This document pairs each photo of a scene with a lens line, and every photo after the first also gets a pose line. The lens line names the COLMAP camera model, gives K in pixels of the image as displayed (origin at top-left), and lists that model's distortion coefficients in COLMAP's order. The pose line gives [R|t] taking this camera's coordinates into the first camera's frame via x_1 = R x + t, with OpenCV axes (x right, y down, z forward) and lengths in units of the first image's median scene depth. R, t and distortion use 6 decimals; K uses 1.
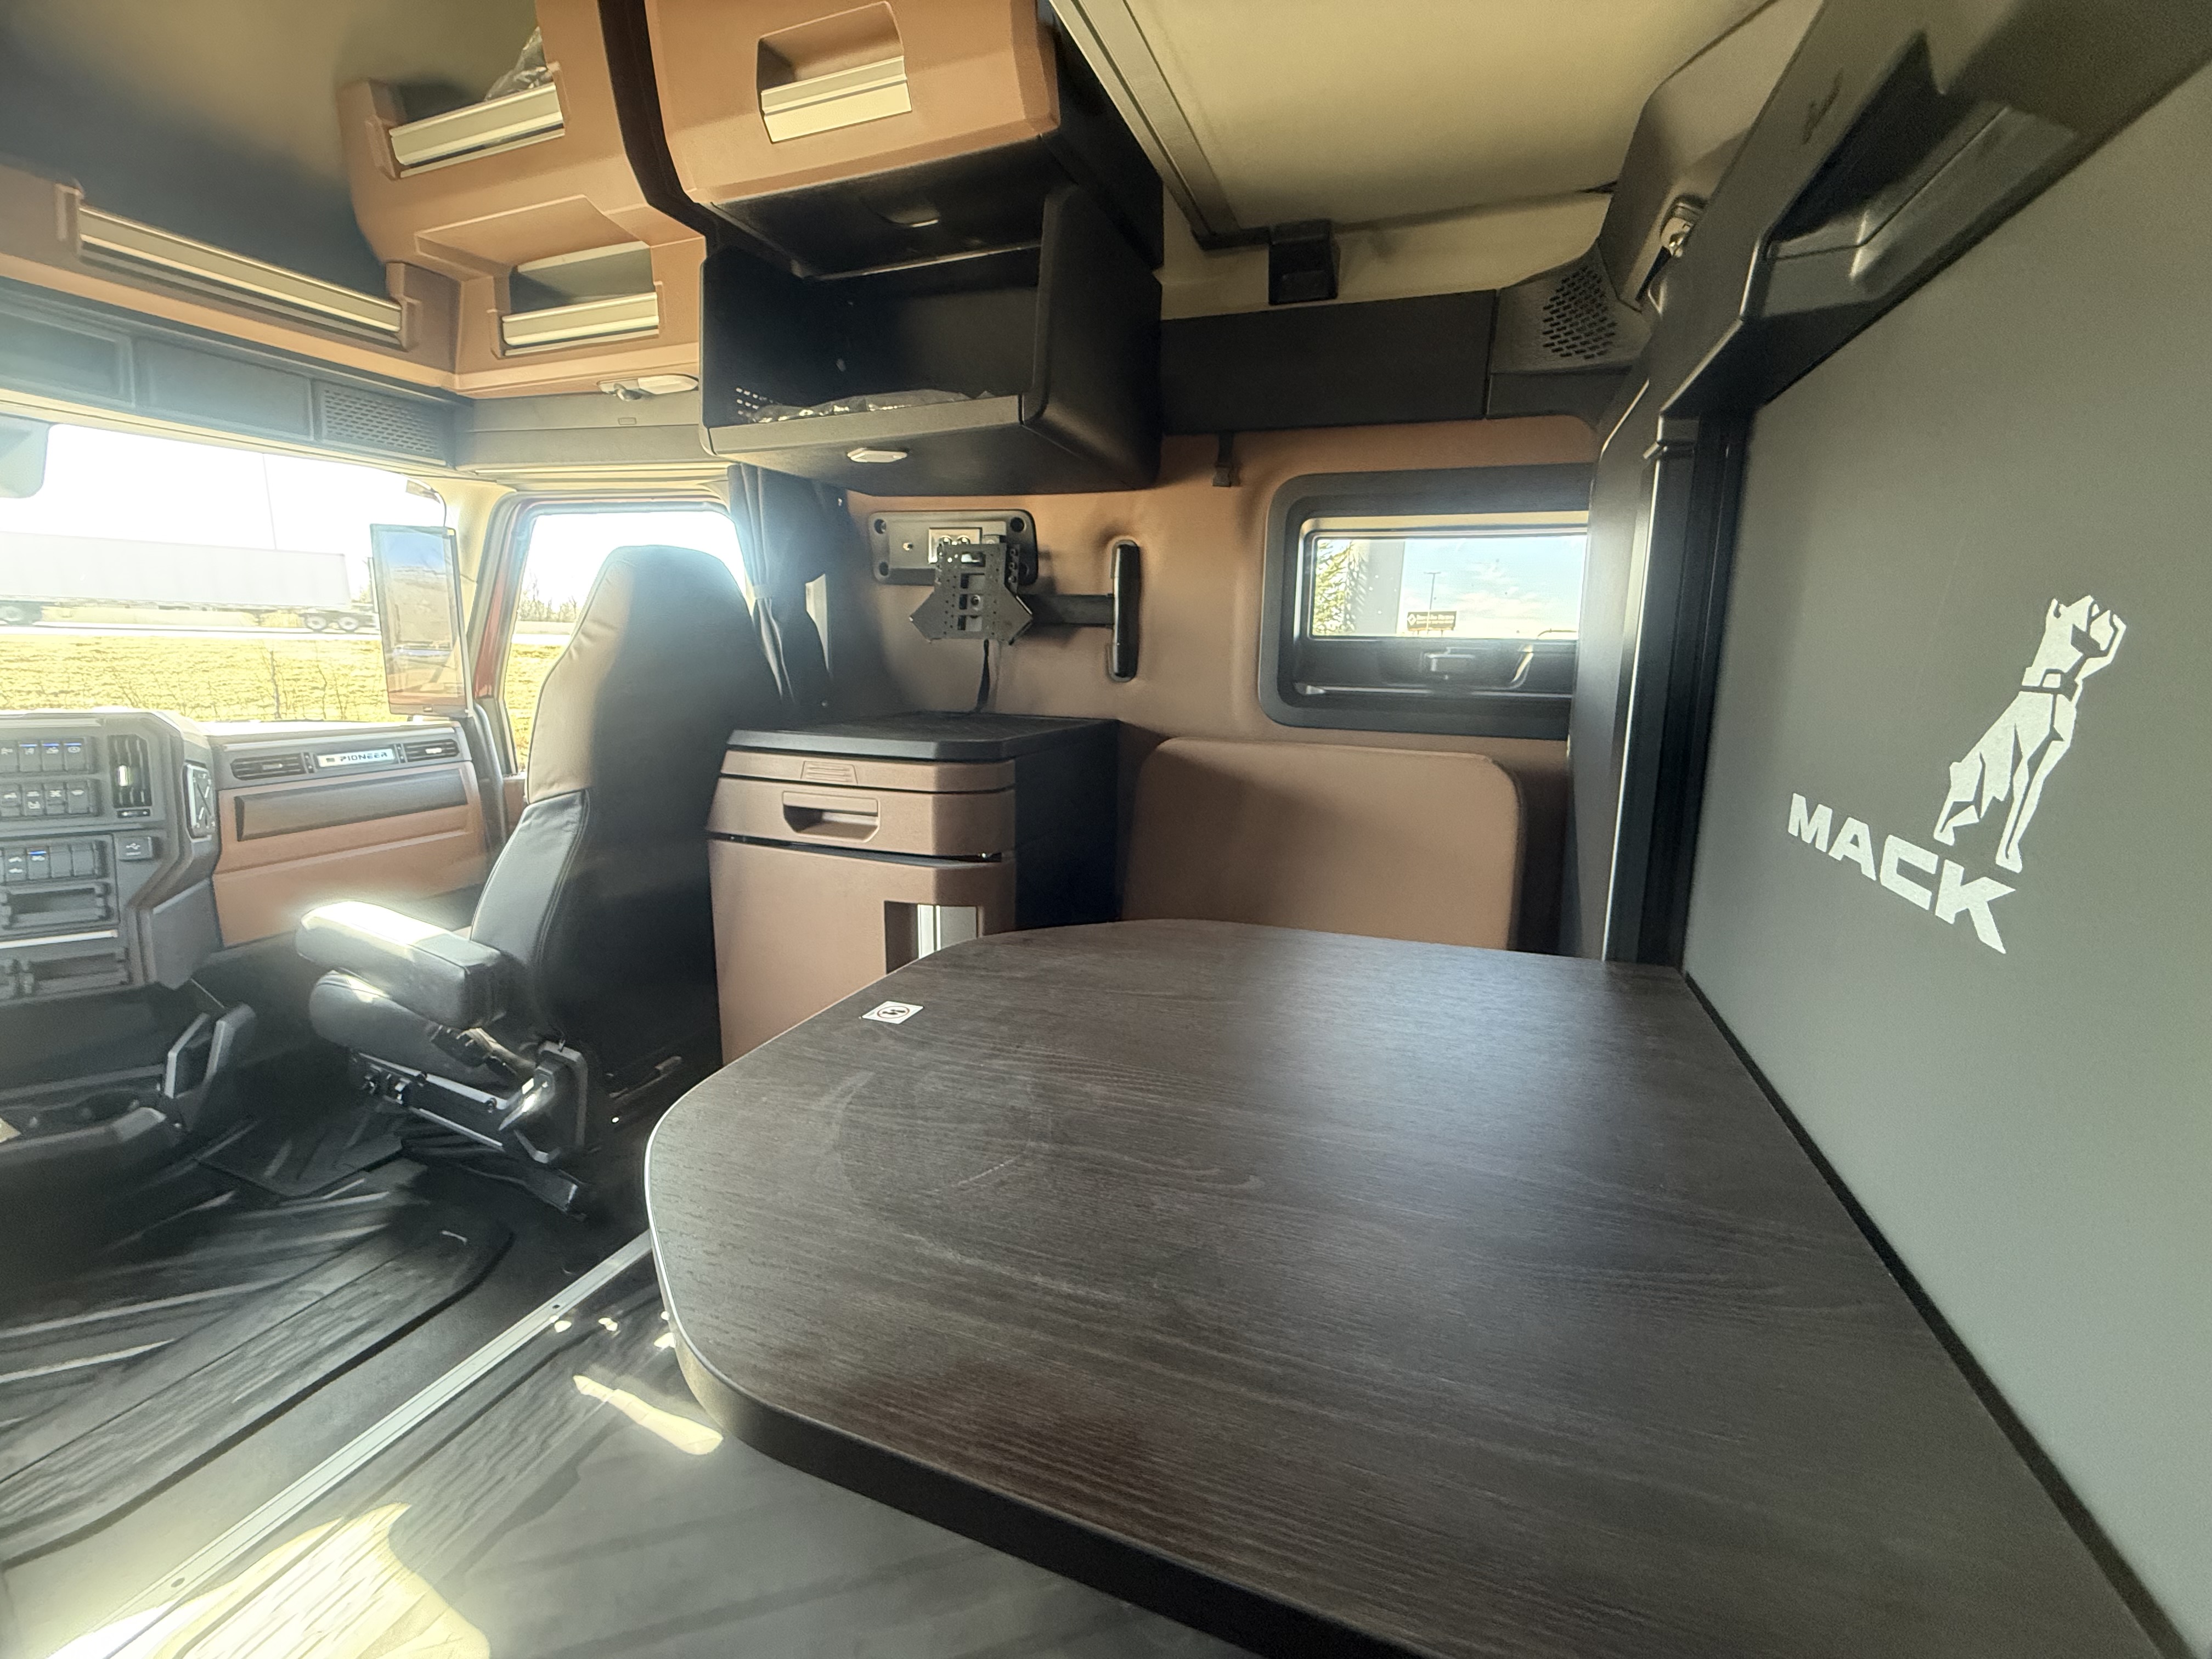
lens RADIAL K [[890.1, 0, 1106.0], [0, 890.1, 829.5], [0, 0, 1]] dist [0.002953, 0.000451]
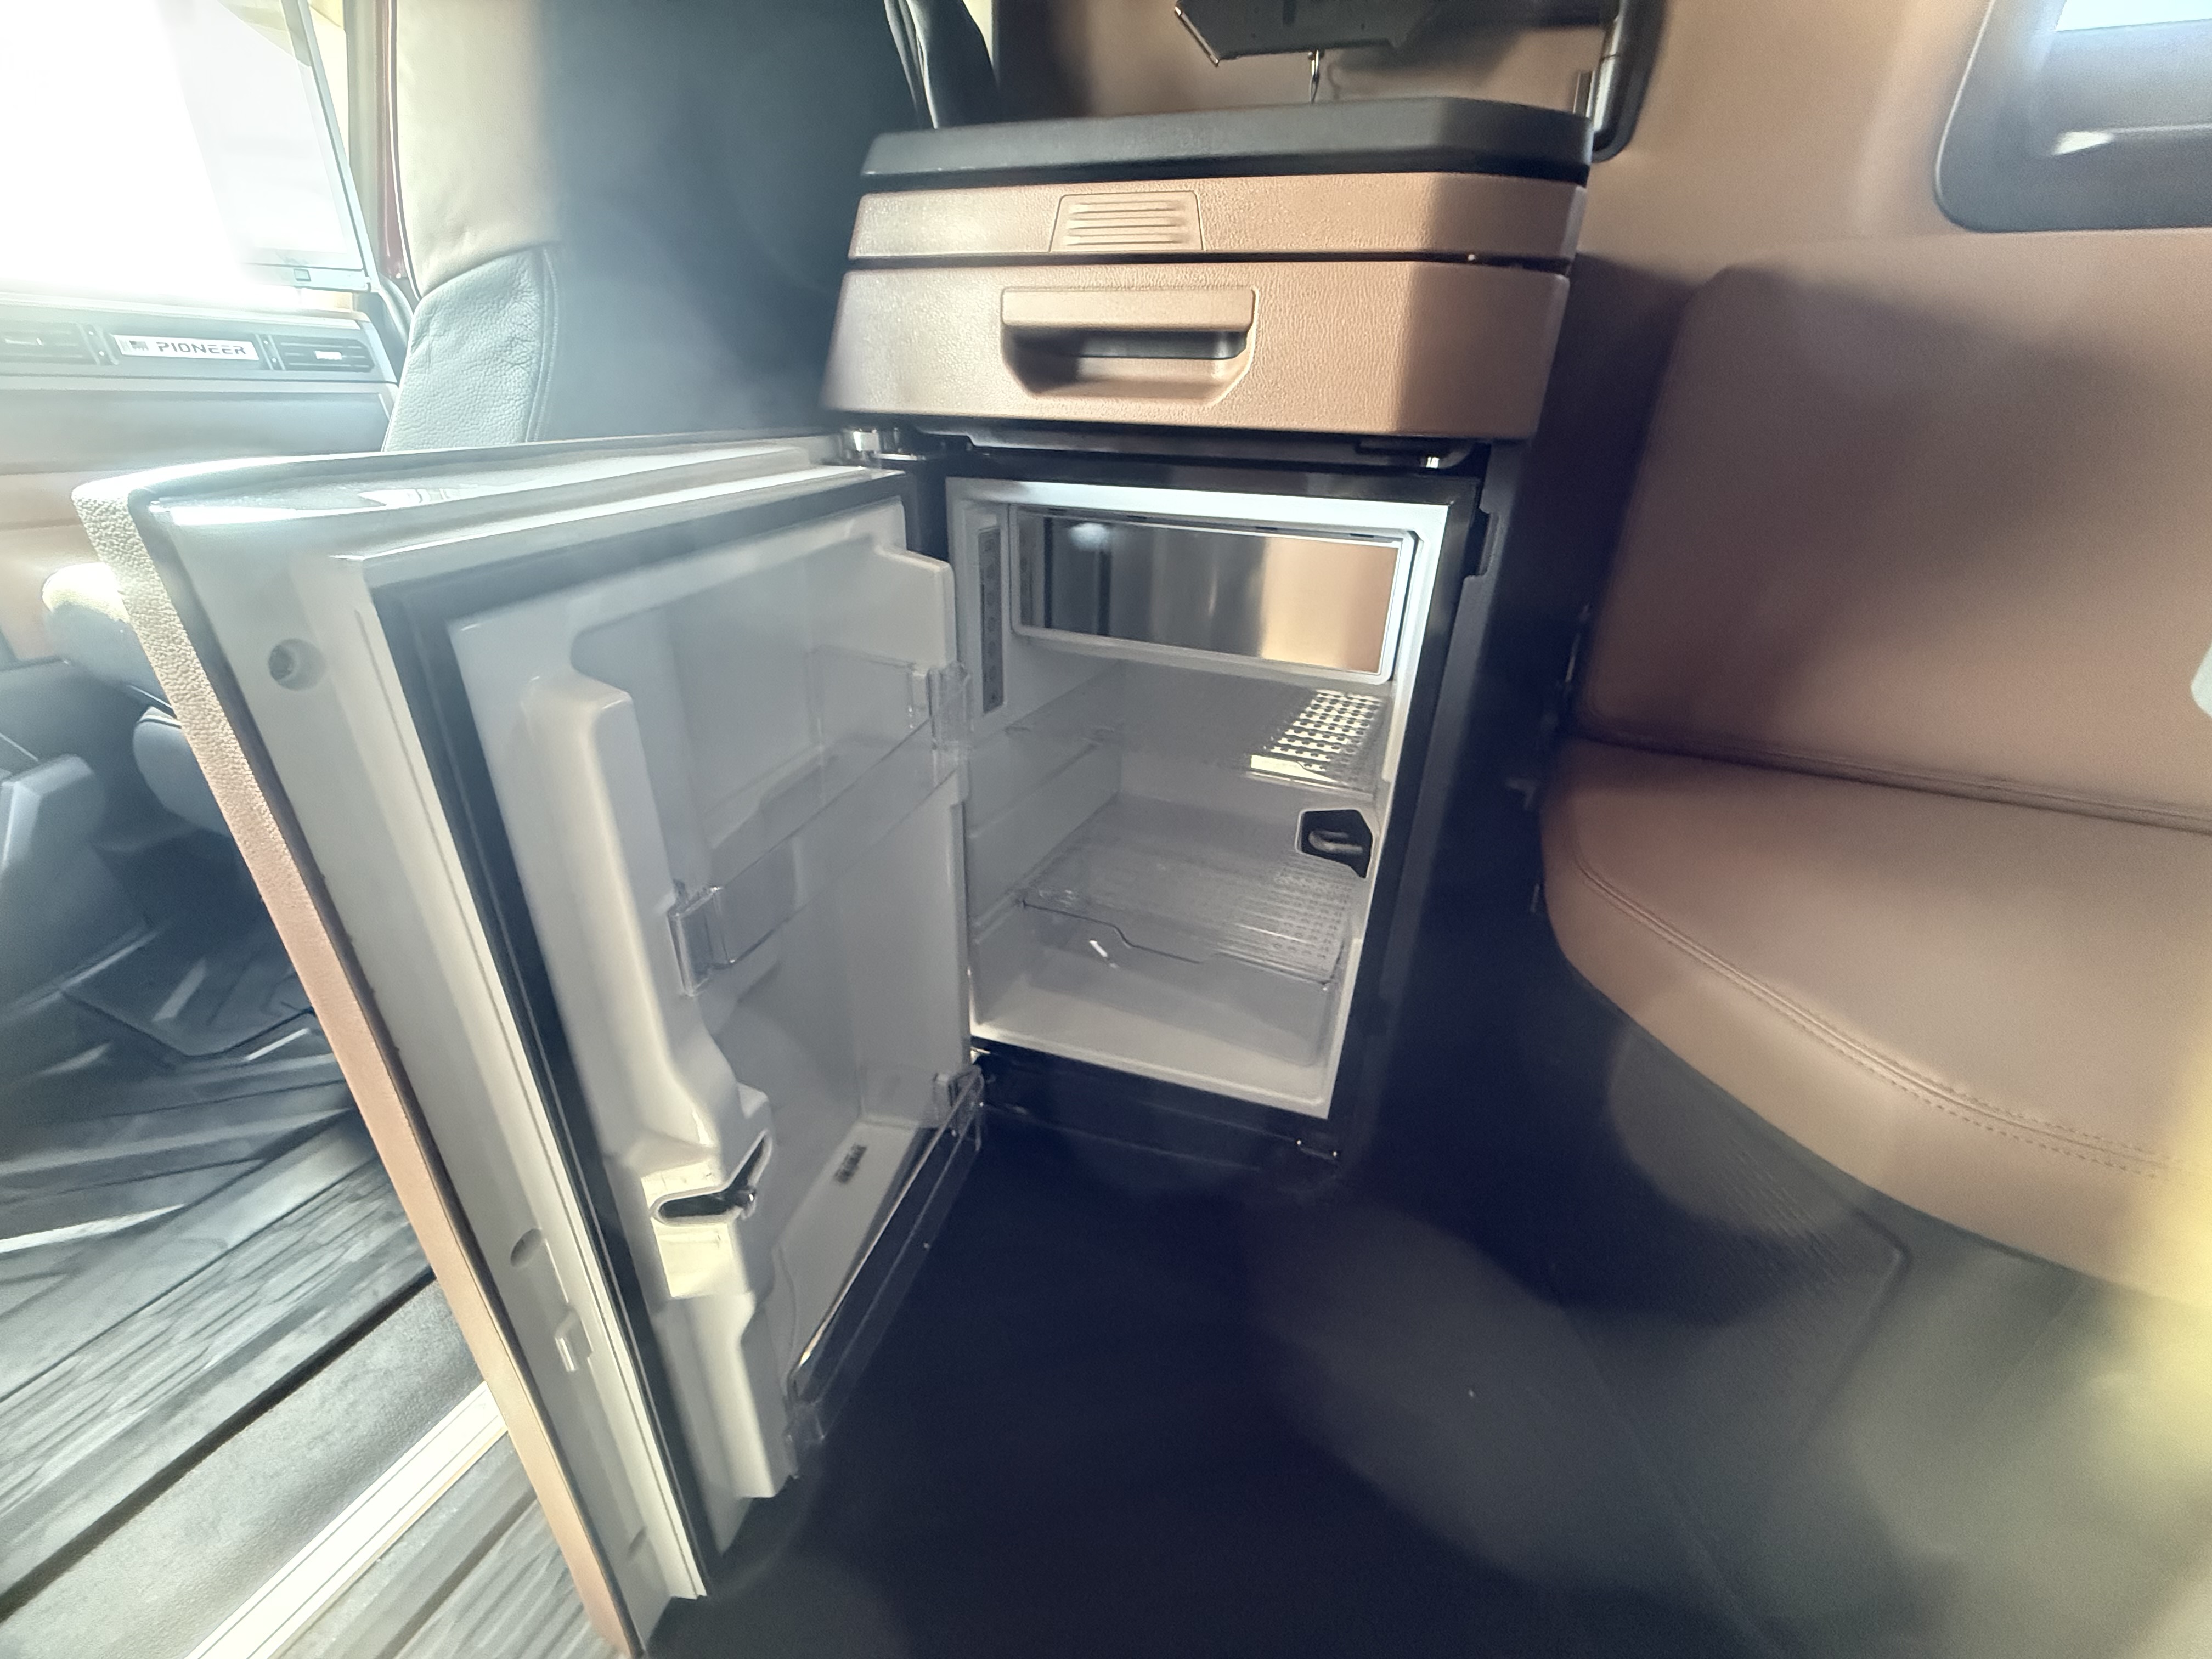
lens RADIAL K [[890.1, 0, 1106.0], [0, 890.1, 829.5], [0, 0, 1]] dist [0.002953, 0.000451]
pose [[0.999205, 0.026032, -0.030207, -0.288471], [-0.017914, 0.969809, 0.243205, 0.102436], [0.035626, -0.242471, 0.969504, 0.515697]]
